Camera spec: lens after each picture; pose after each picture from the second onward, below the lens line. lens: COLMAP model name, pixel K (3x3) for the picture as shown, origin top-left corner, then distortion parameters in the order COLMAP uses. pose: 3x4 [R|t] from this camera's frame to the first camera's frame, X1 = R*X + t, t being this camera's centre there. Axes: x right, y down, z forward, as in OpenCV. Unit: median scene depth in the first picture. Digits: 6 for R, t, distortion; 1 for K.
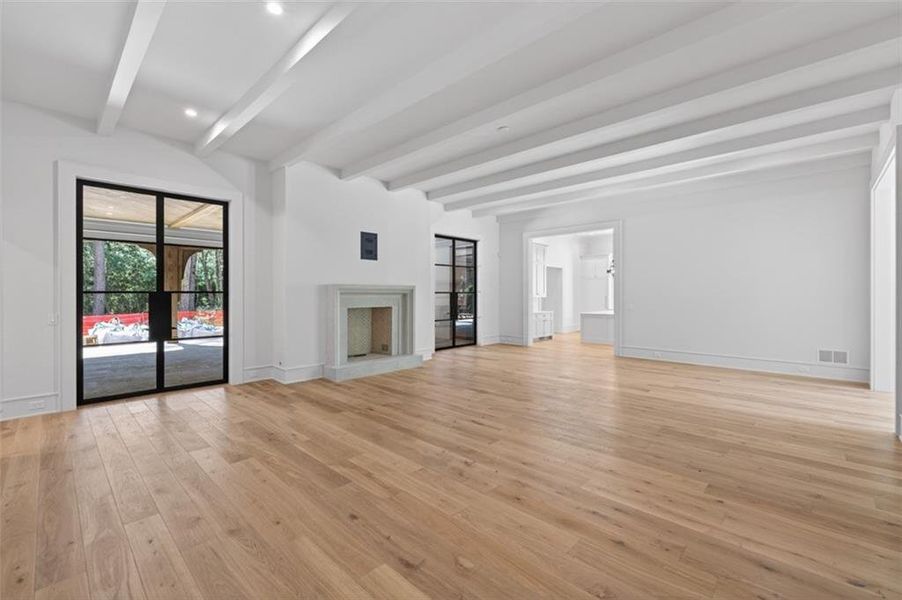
lens RADIAL K [[377.7, 0, 456.7], [0, 377.7, 292.6], [0, 0, 1]] dist [0.002256, 0.000281]
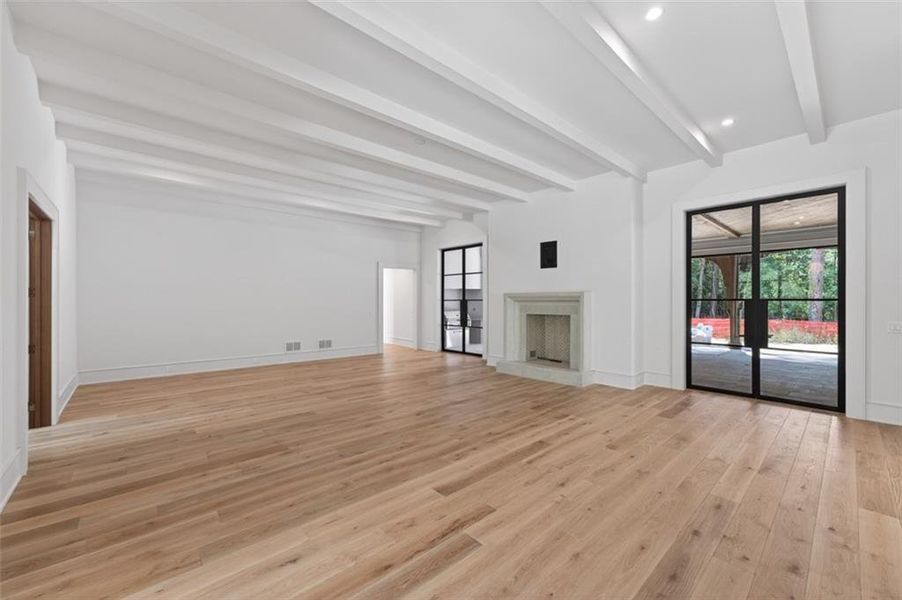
lens RADIAL K [[363.7, 0, 451.0], [0, 363.7, 300.0], [0, 0, 1]] dist [-0.034079, 0.026870]
pose [[-0.085822, -0.000598, -0.996310, 0.280946], [0.000157, 1.000000, -0.000613, 0.000144], [0.996310, -0.000209, -0.085822, 0.300341]]
